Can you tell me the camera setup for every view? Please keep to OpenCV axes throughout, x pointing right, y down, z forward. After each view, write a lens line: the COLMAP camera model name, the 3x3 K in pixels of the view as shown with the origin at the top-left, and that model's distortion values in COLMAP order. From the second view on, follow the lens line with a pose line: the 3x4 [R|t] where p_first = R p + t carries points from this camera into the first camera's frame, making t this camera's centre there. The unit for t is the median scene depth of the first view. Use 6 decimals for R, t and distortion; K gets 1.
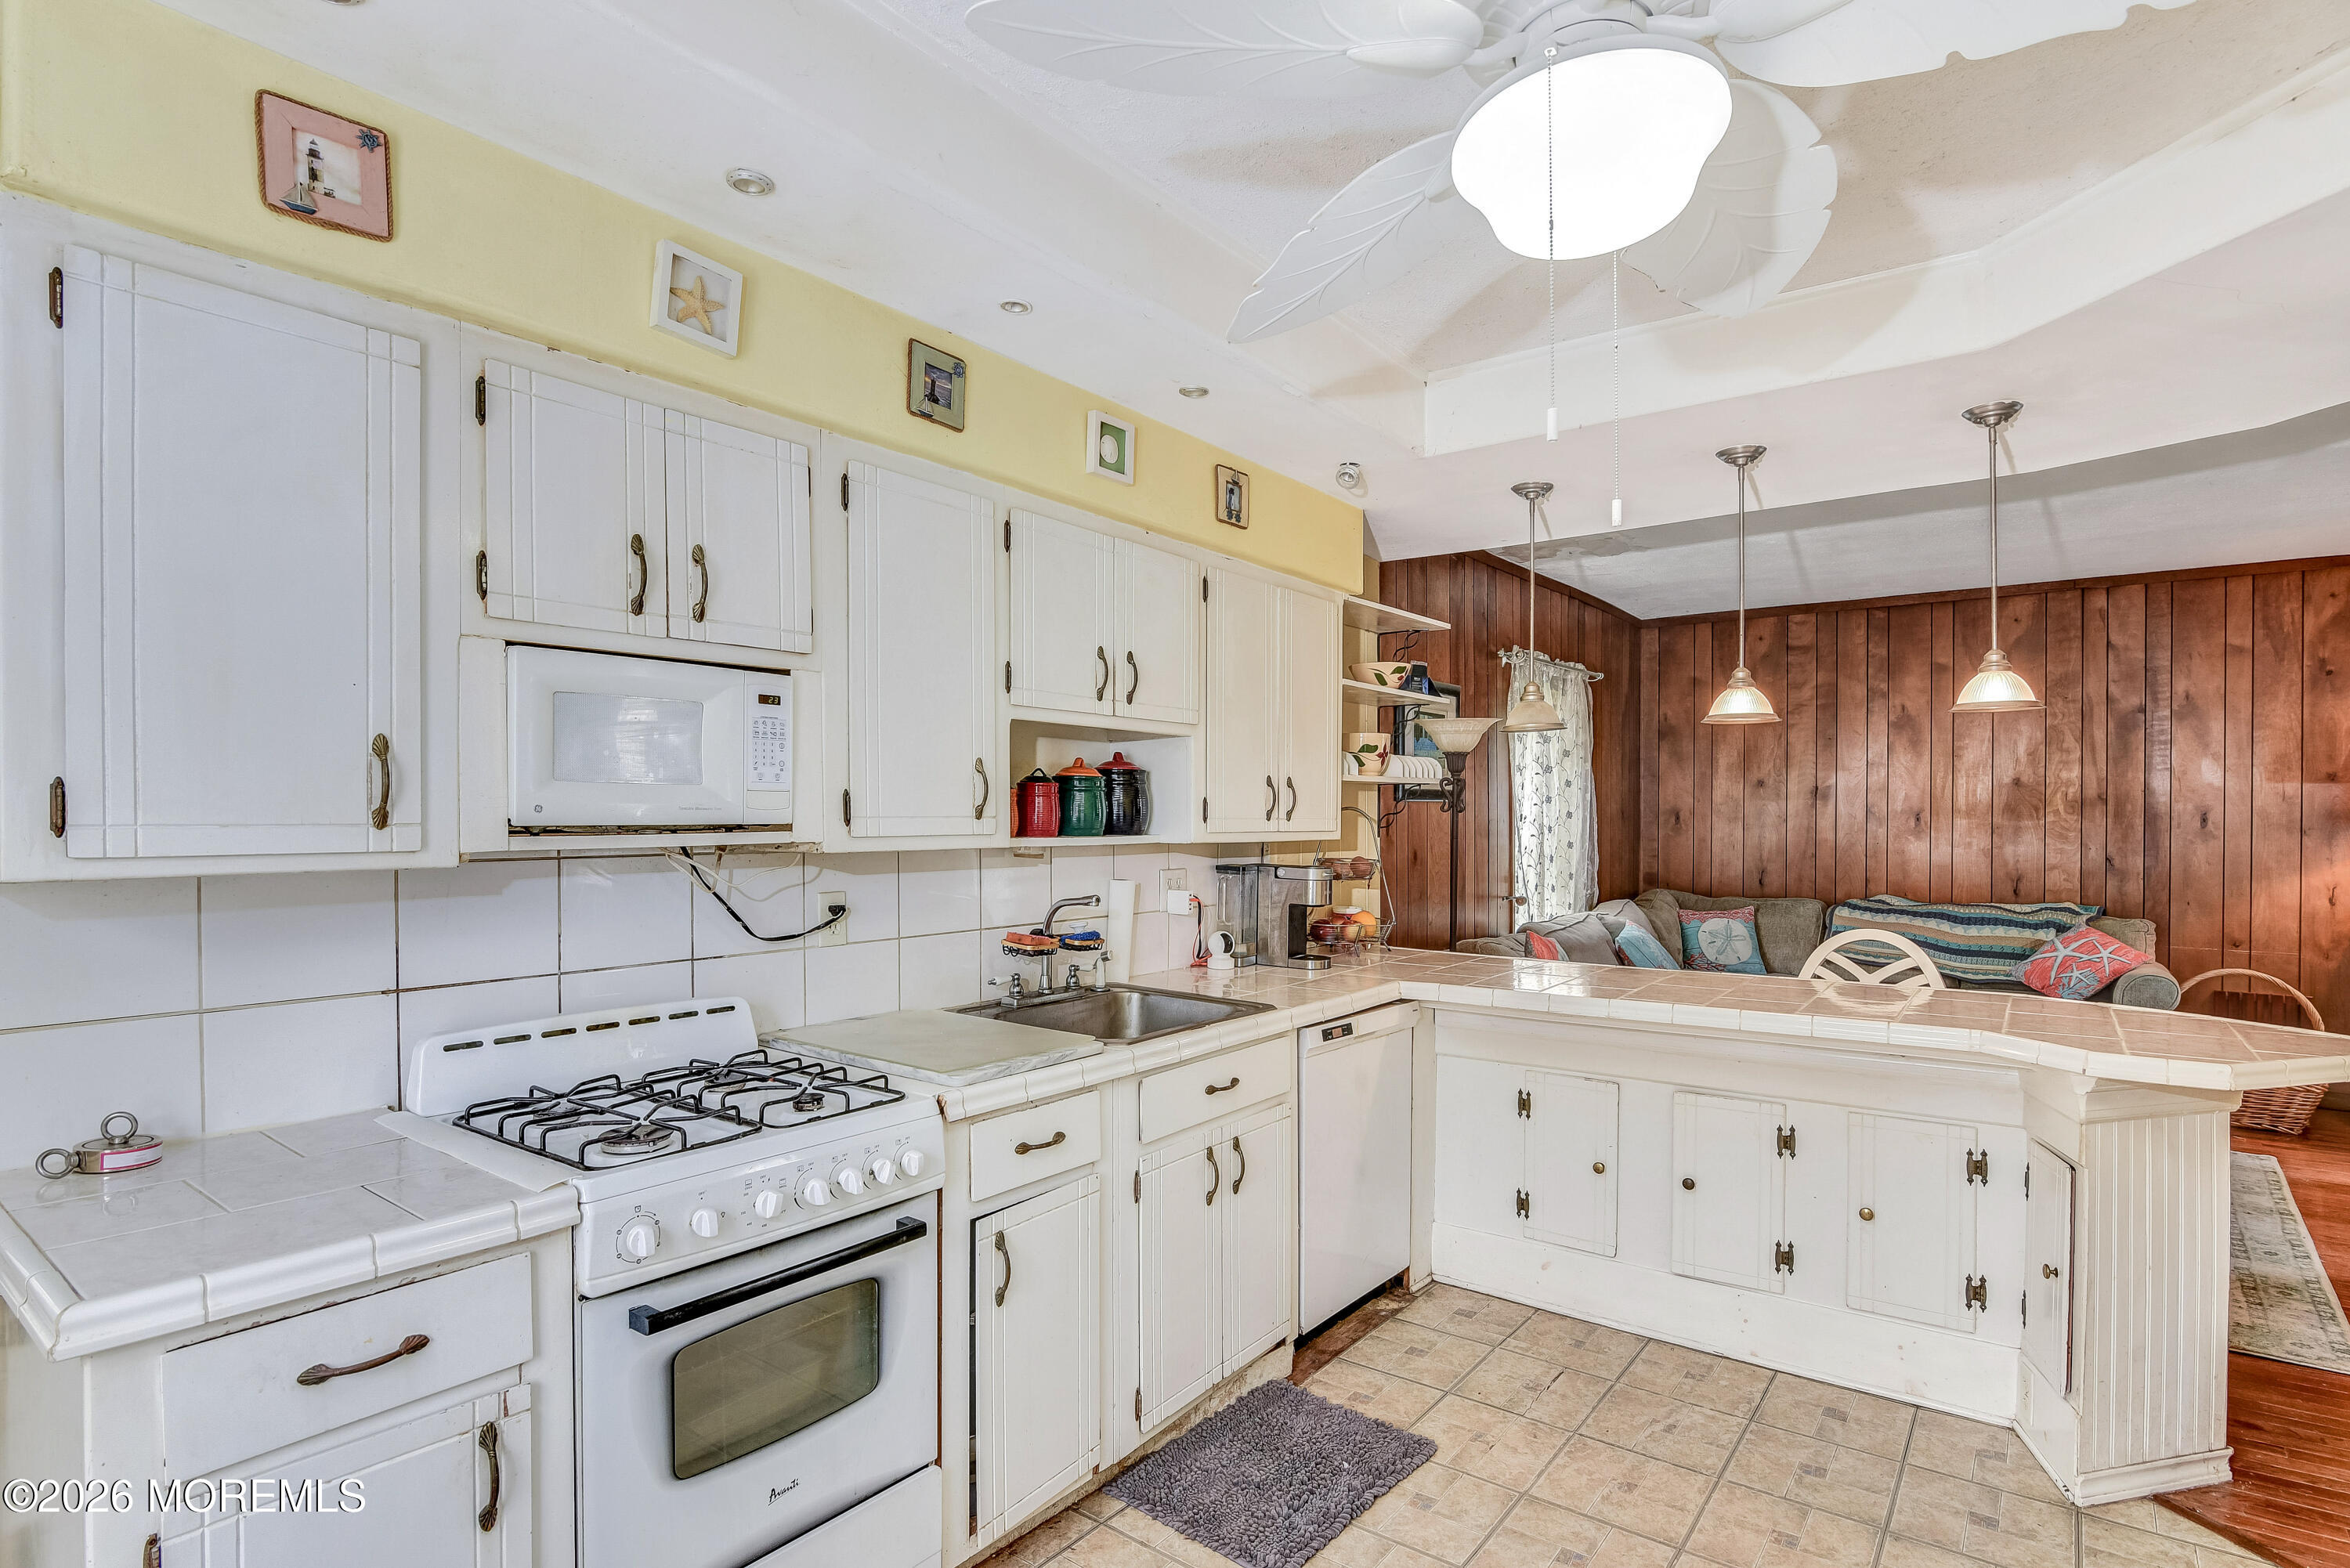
lens RADIAL K [[1170.7, 0, 1173.4], [0, 1170.7, 819.2], [0, 0, 1]] dist [-0.019148, -0.000734]
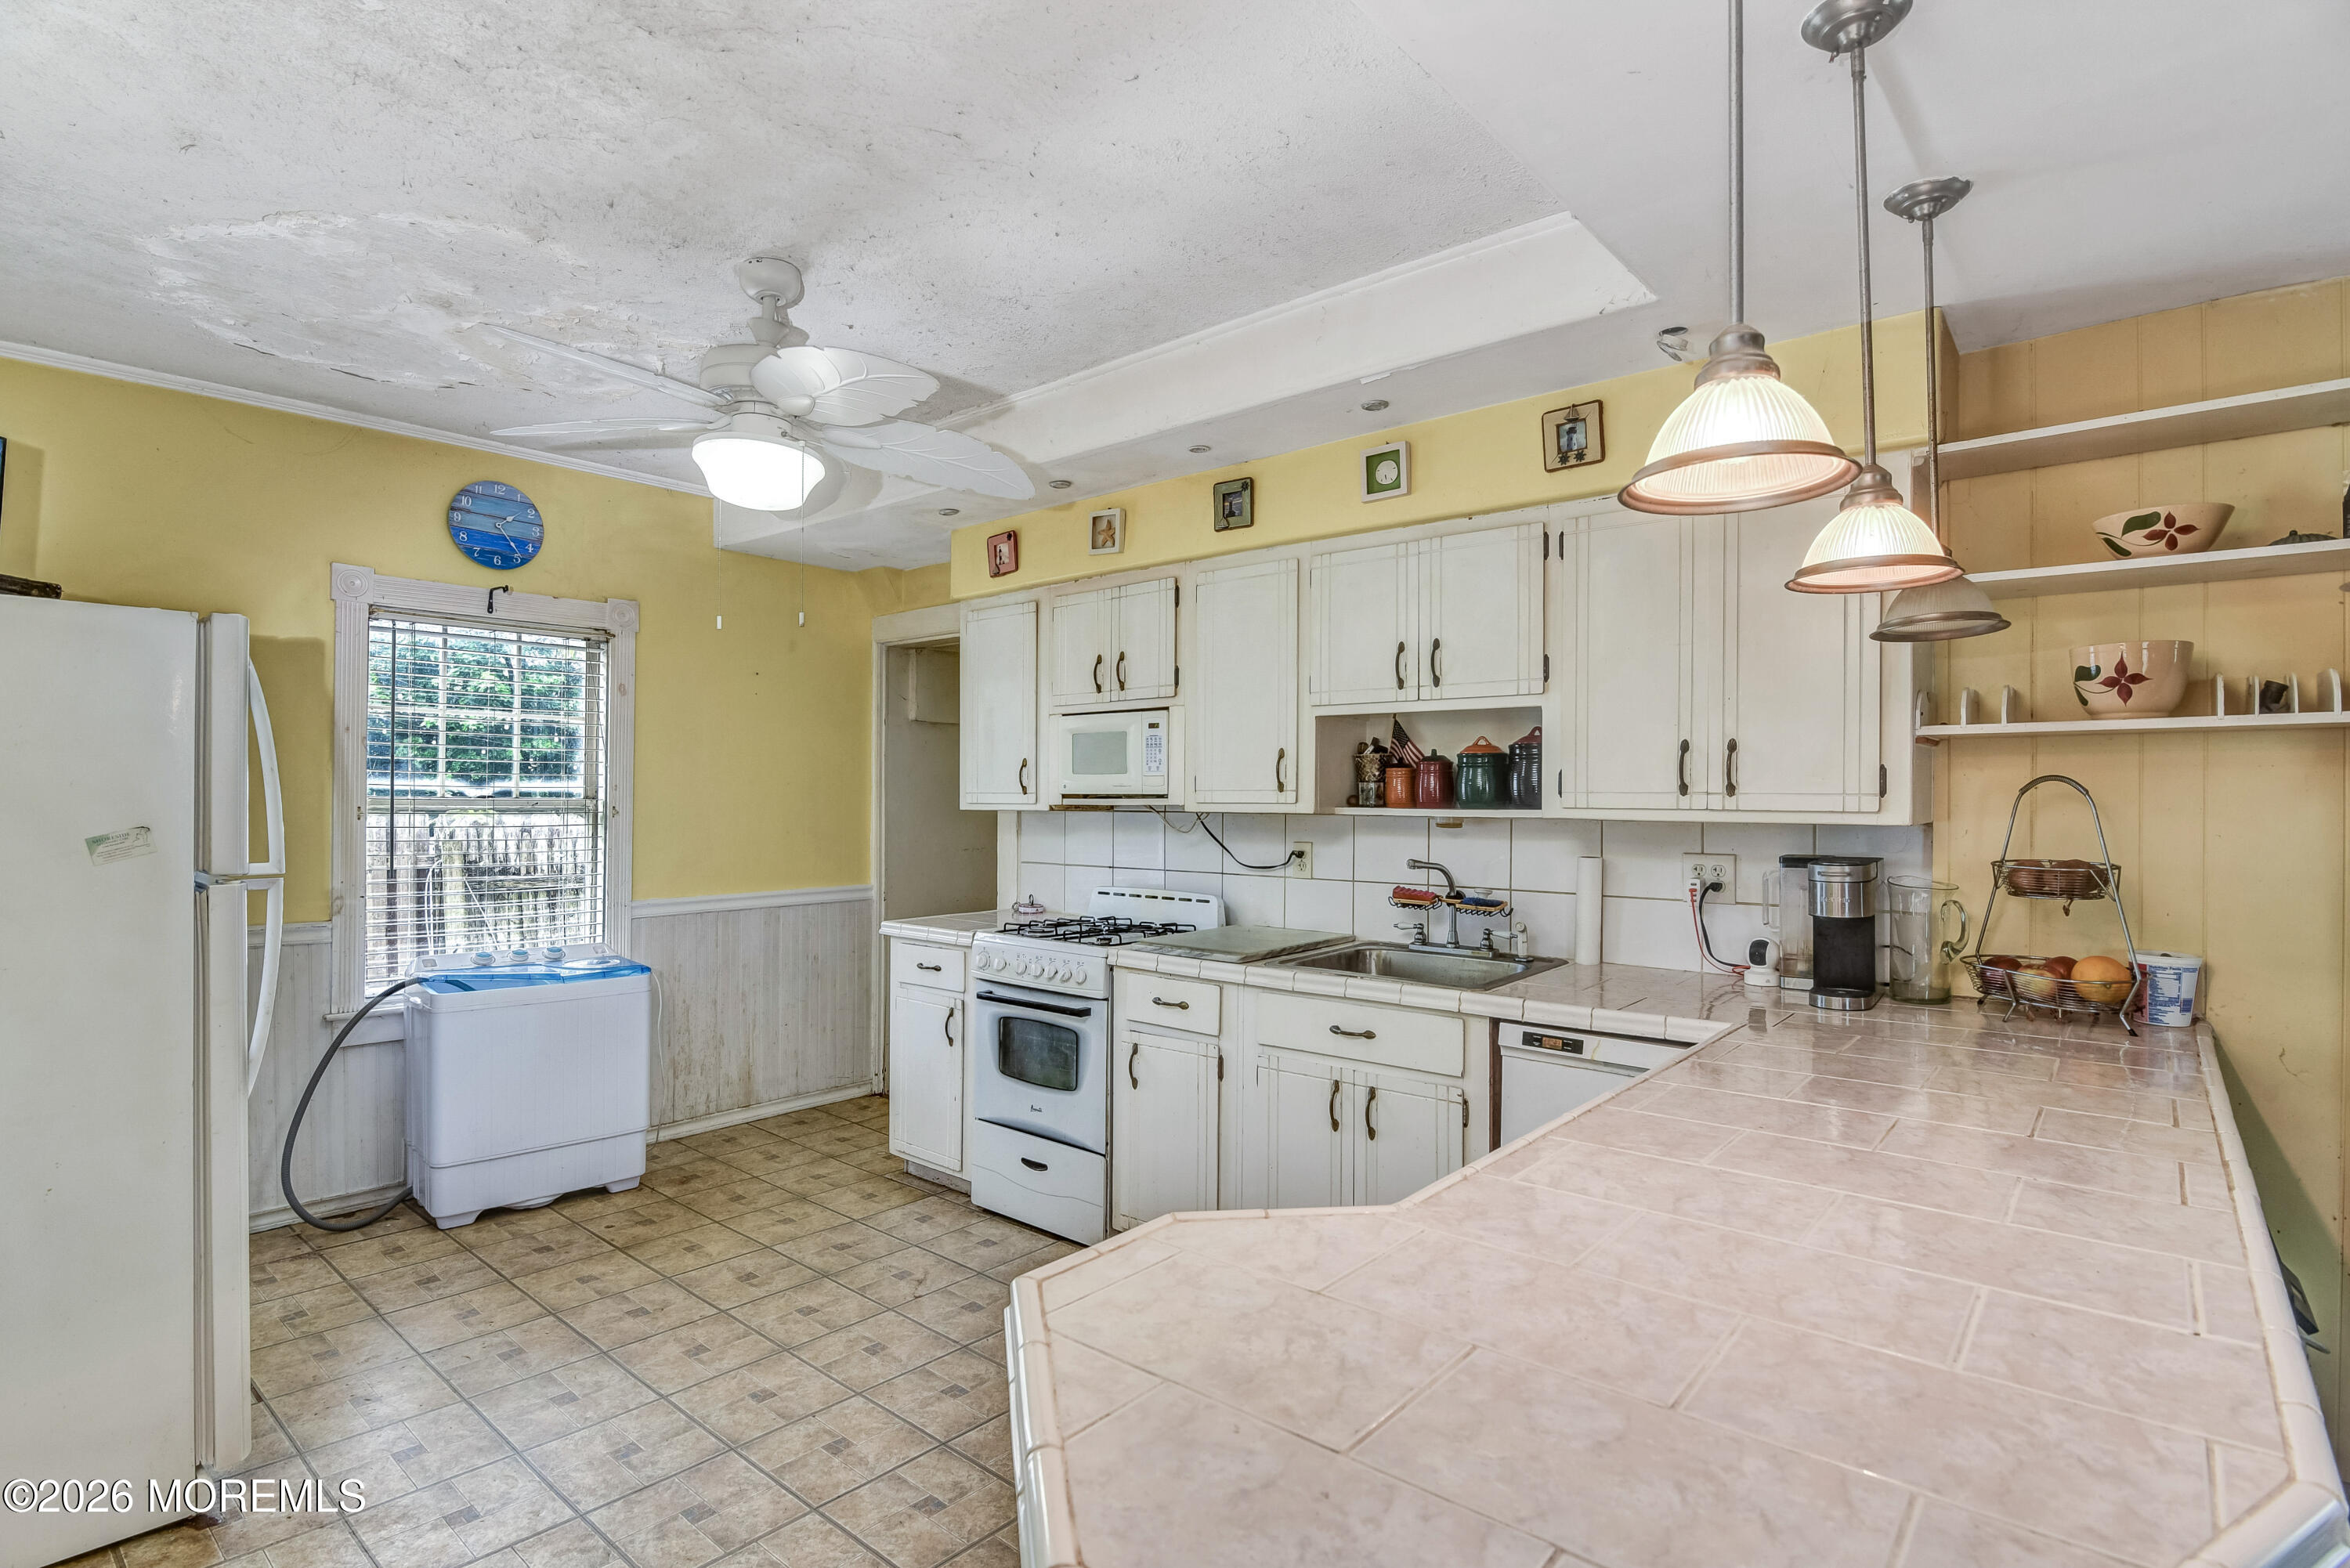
lens RADIAL K [[1170.7, 0, 1183.0], [0, 1170.7, 796.9], [0, 0, 1]] dist [-0.019148, -0.000734]
pose [[-0.048287, -0.000444, -0.998833, 0.860230], [-0.008435, 0.999964, -0.000037, 0.004736], [0.998798, 0.008424, -0.048289, 0.663232]]
